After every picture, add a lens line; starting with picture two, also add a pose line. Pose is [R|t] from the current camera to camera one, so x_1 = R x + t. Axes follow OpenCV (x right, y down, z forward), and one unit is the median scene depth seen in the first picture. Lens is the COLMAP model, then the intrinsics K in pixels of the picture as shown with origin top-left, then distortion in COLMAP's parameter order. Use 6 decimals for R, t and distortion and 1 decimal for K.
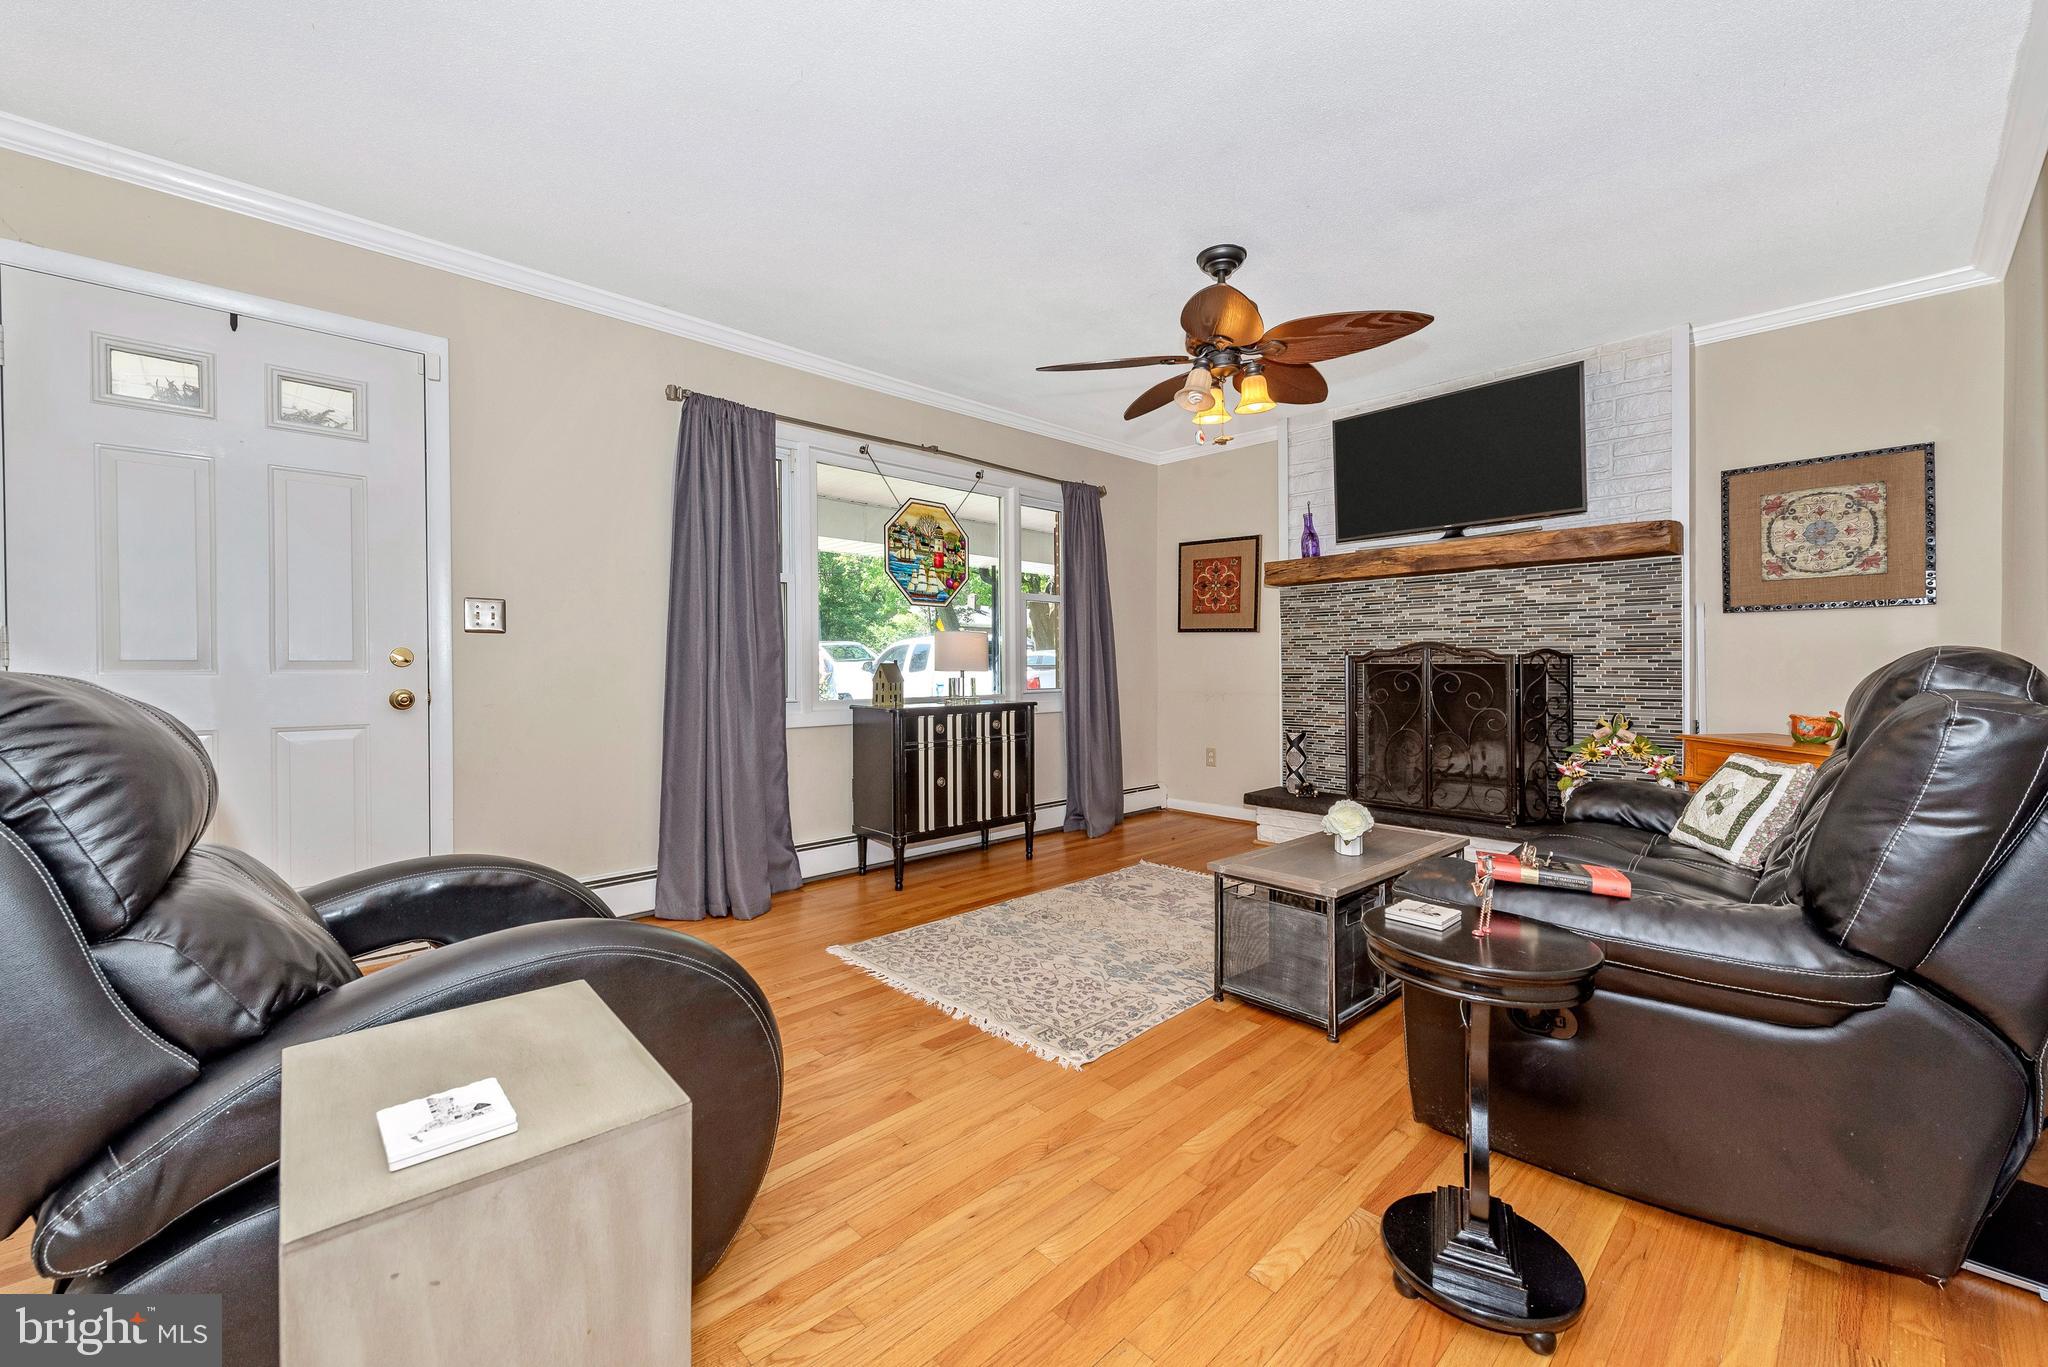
lens RADIAL K [[810.4, 0, 1024.0], [0, 810.4, 683.5], [0, 0, 1]] dist [0.022231, -0.005352]
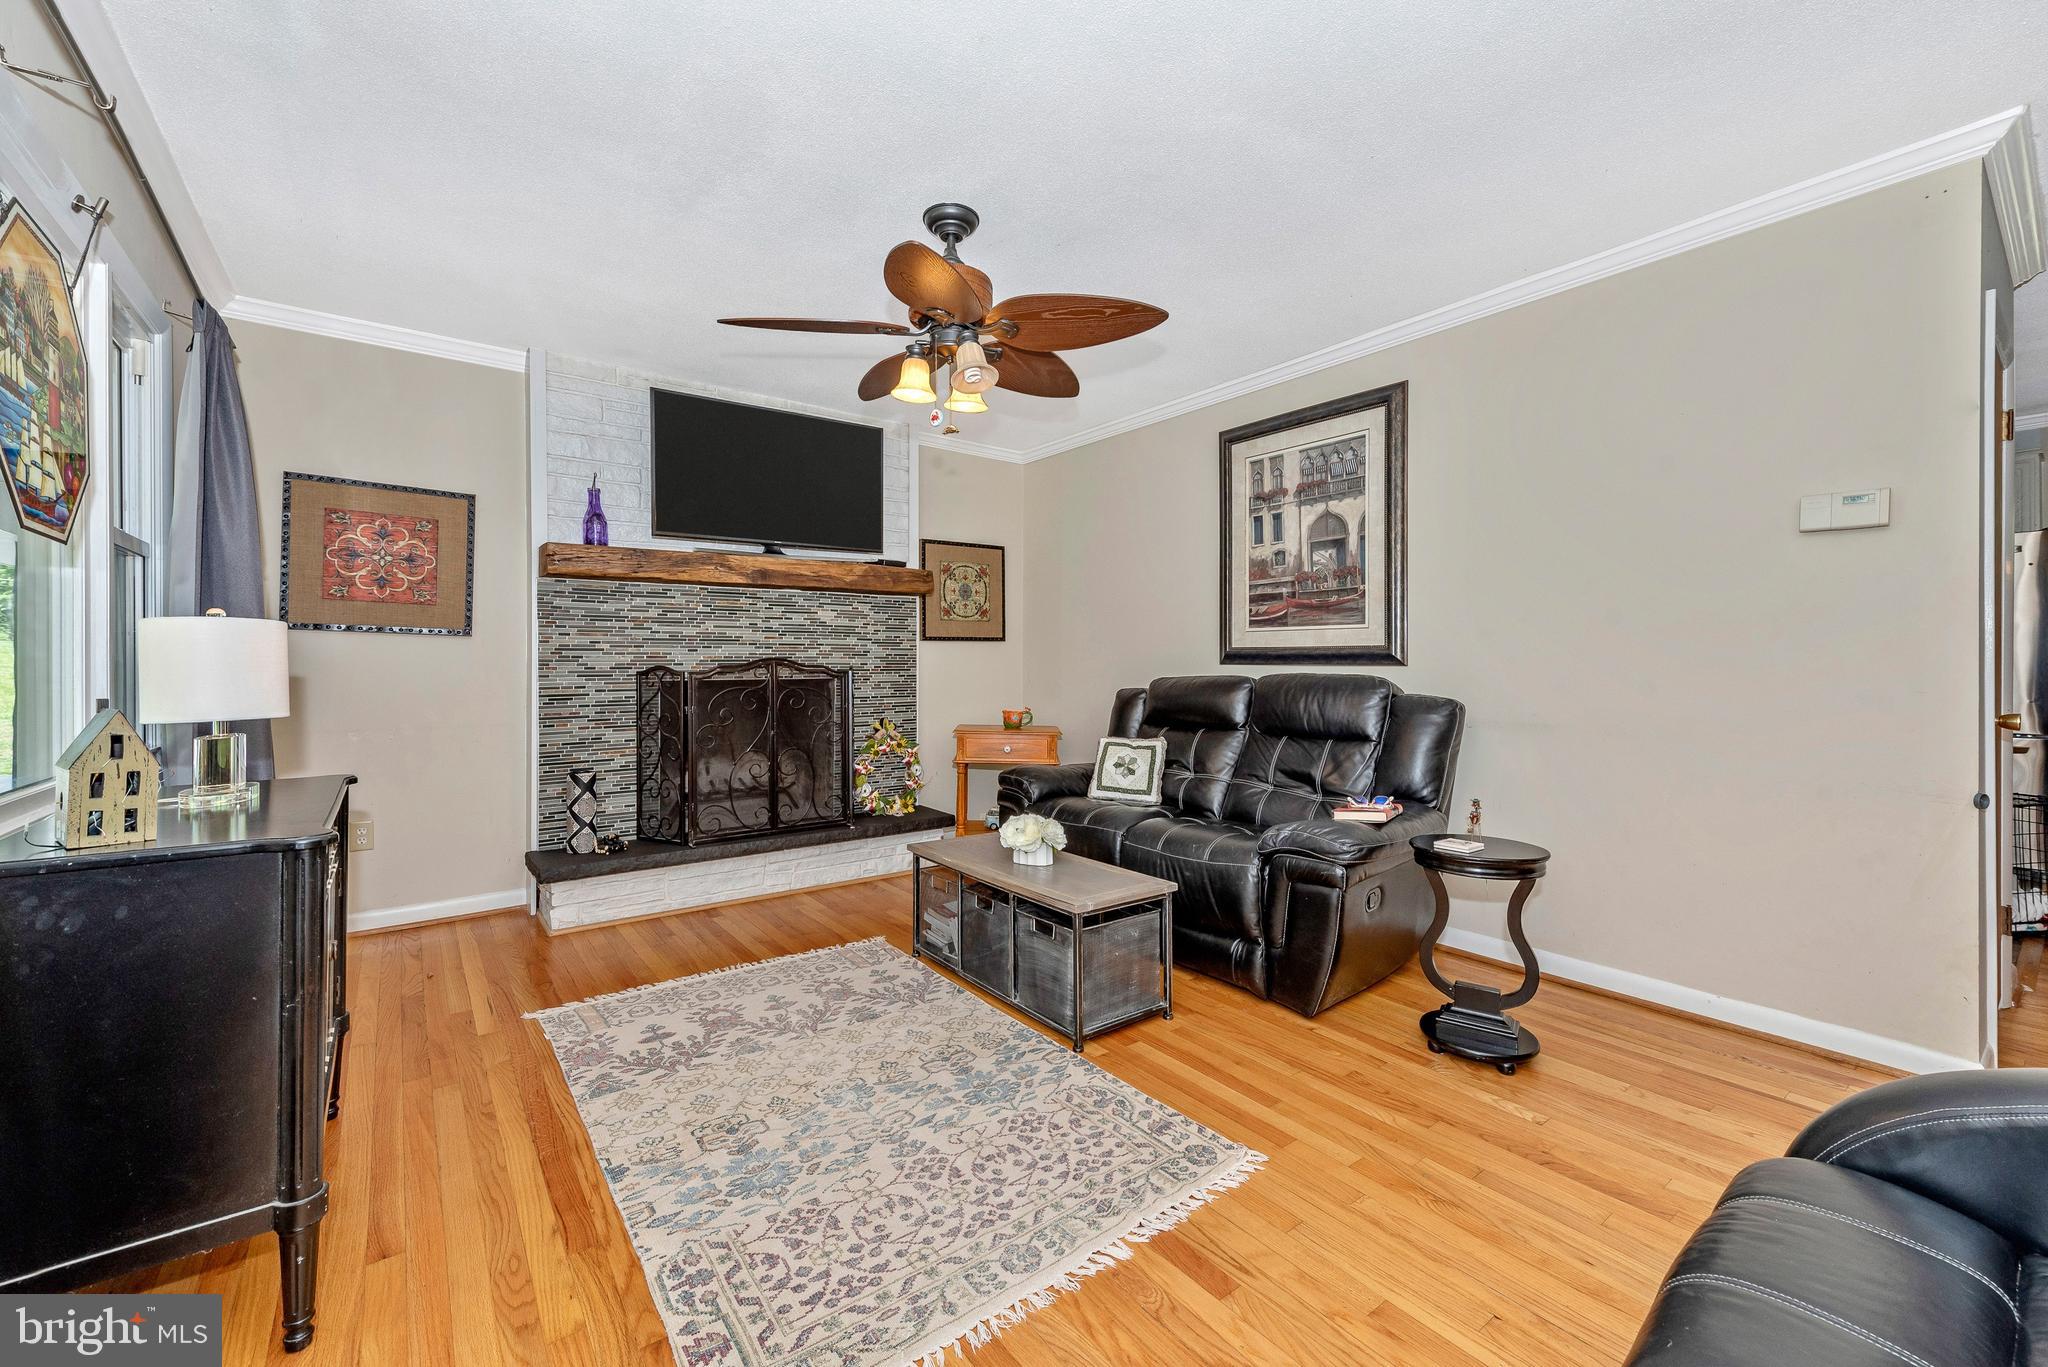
lens RADIAL K [[810.4, 0, 1018.3], [0, 810.4, 670.9], [0, 0, 1]] dist [0.014838, -0.005180]
pose [[0.132942, -0.006300, 0.991104, -0.459903], [0.026477, 0.999645, 0.002803, -0.032690], [-0.990770, 0.025869, 0.133062, 0.625632]]
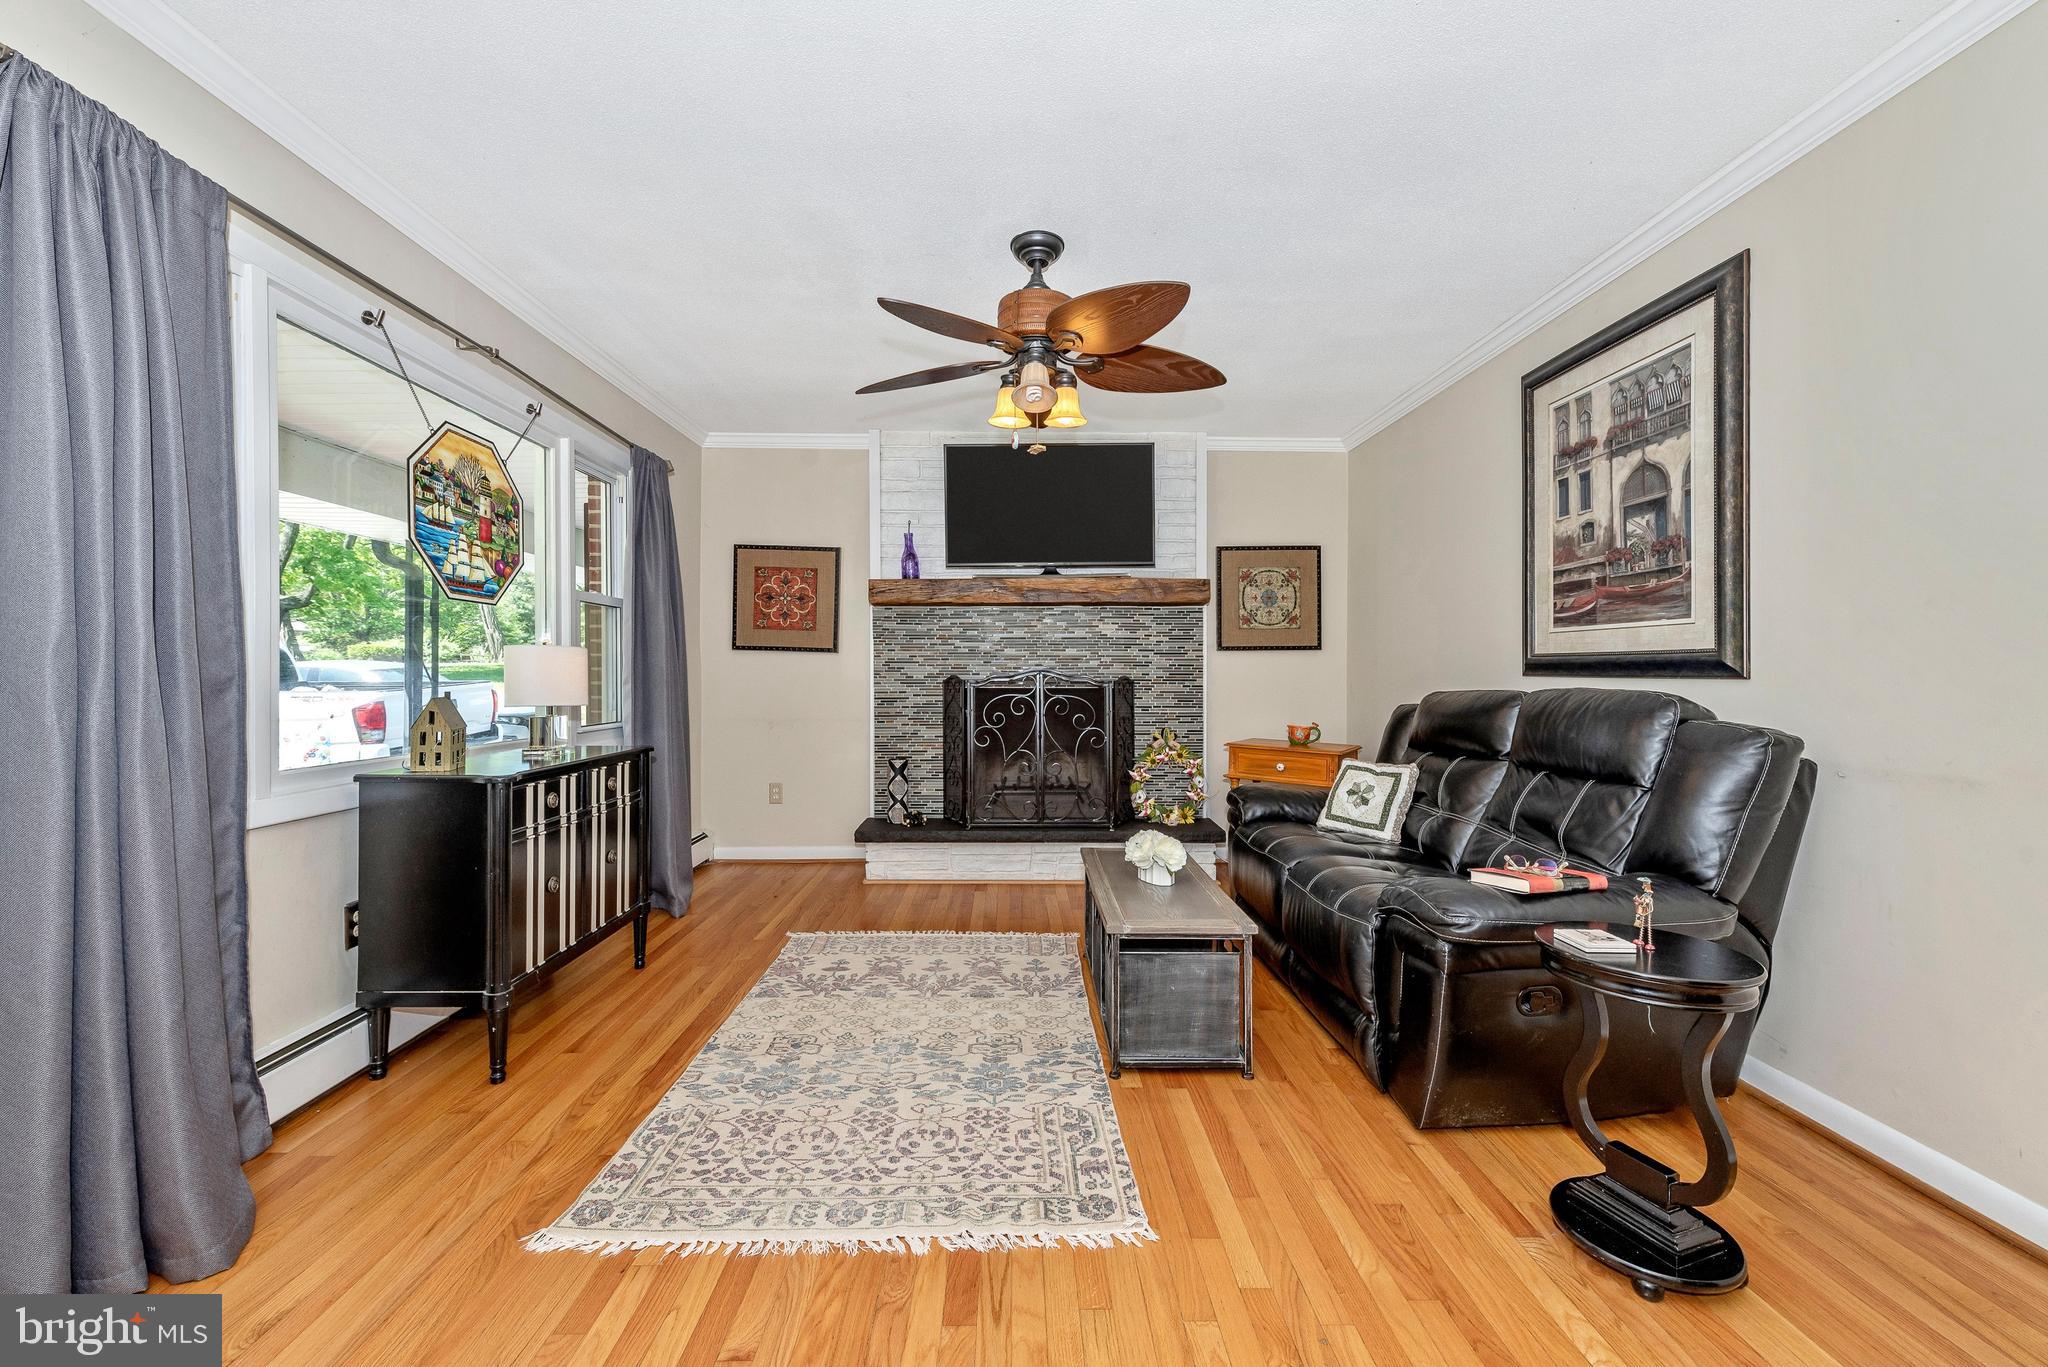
lens RADIAL K [[799.3, 0, 1024.0], [0, 799.3, 683.5], [0, 0, 1]] dist [0.012225, -0.000499]
pose [[0.686875, -0.004600, 0.726761, -0.312474], [0.015312, 0.999850, -0.008143, -0.024532], [-0.726614, 0.016722, 0.686842, 0.309888]]
